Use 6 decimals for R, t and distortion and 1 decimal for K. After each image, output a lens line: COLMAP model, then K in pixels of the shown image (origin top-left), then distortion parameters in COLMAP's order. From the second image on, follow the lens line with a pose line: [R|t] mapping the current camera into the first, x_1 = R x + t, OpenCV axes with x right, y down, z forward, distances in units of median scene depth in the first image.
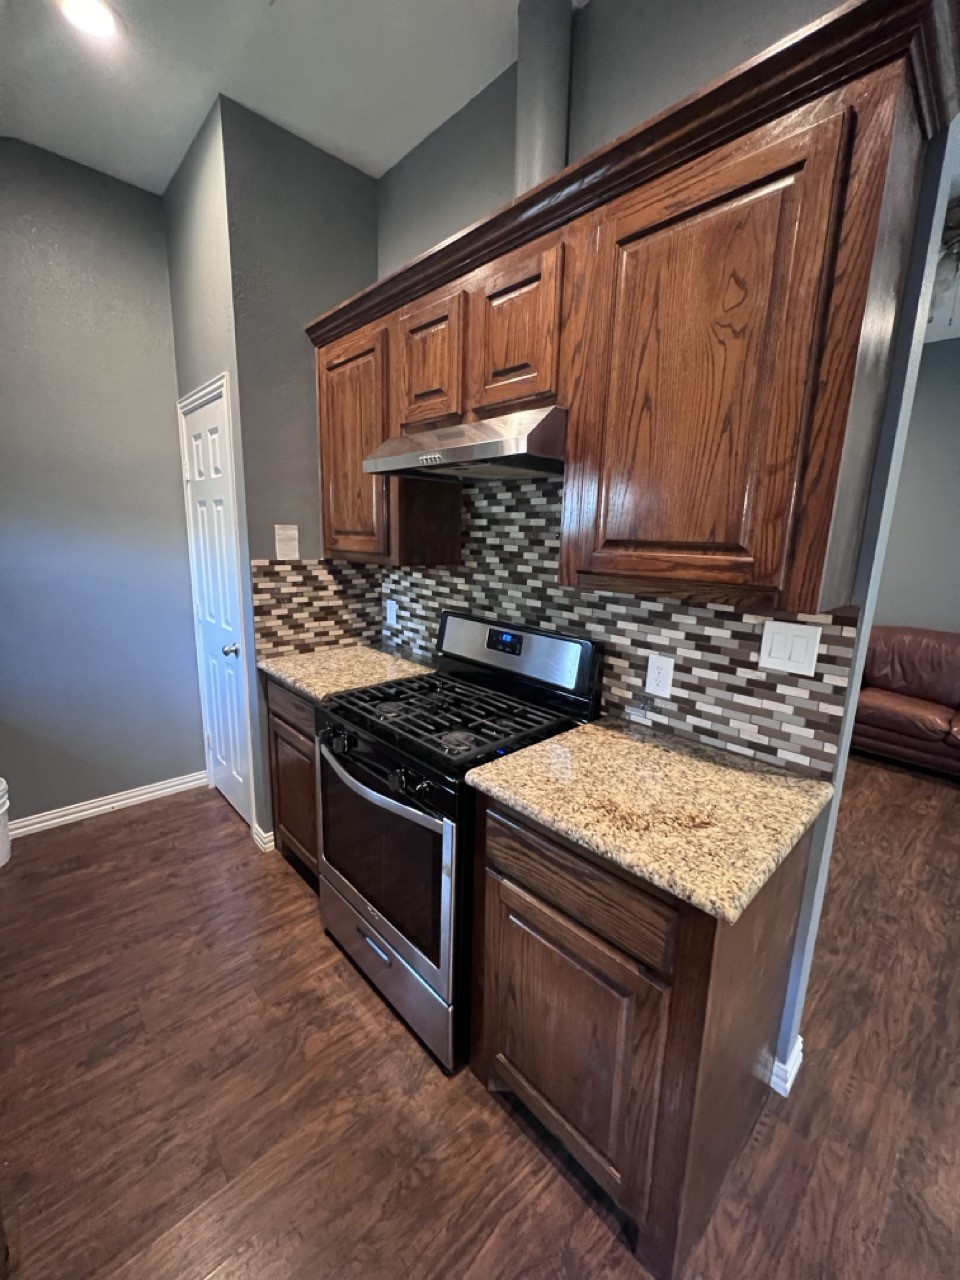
lens RADIAL K [[510.8, 0, 484.2], [0, 510.8, 634.6], [0, 0, 1]] dist [-0.002208, 0.001724]
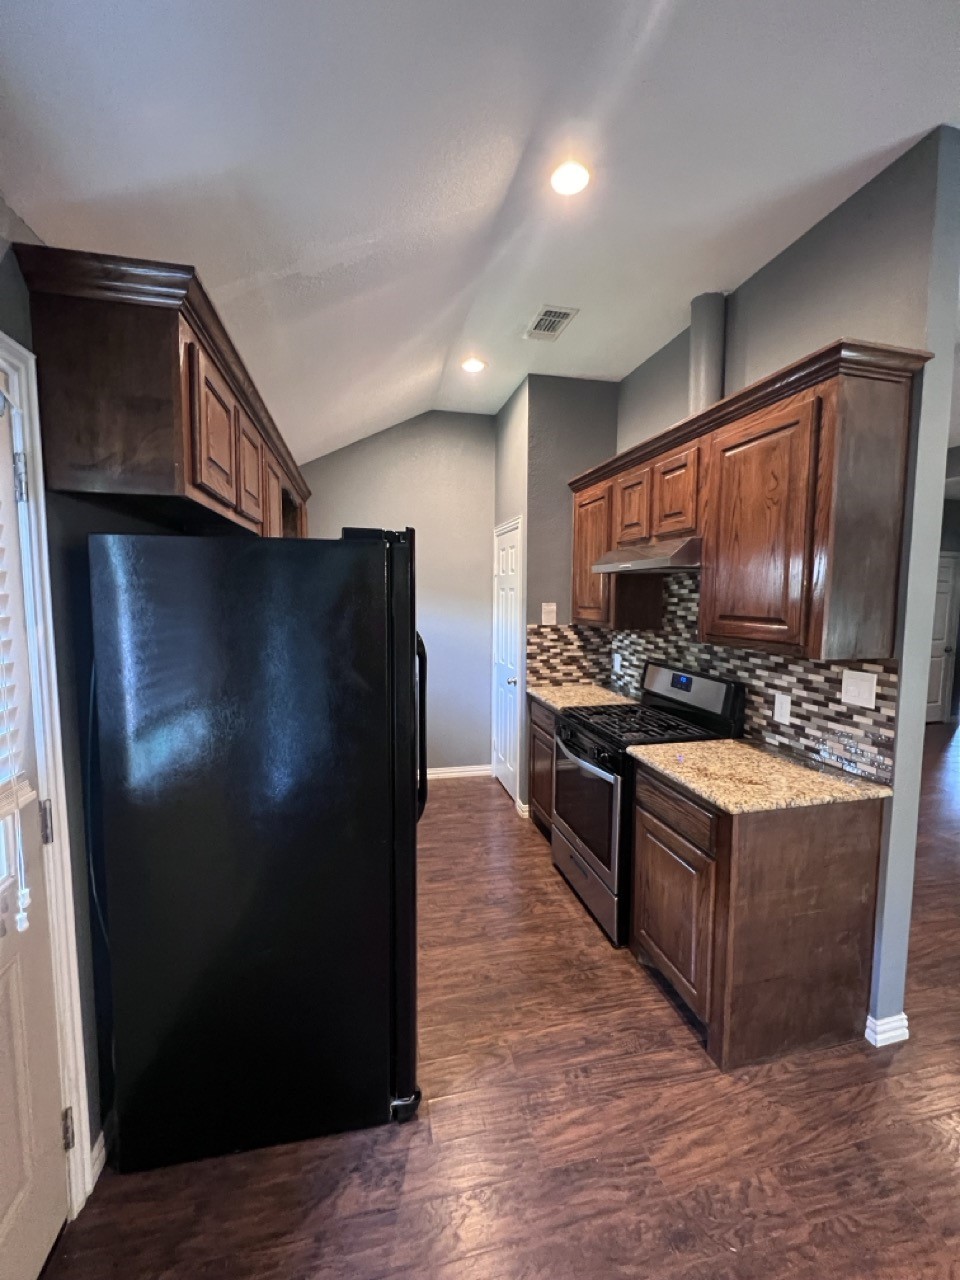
lens RADIAL K [[510.8, 0, 478.0], [0, 510.8, 637.0], [0, 0, 1]] dist [-0.002208, 0.001724]
pose [[0.859617, 0.018998, -0.510586, 0.317243], [-0.079593, 0.992088, -0.097089, 0.082851], [0.504702, 0.124099, 0.854328, -0.612832]]
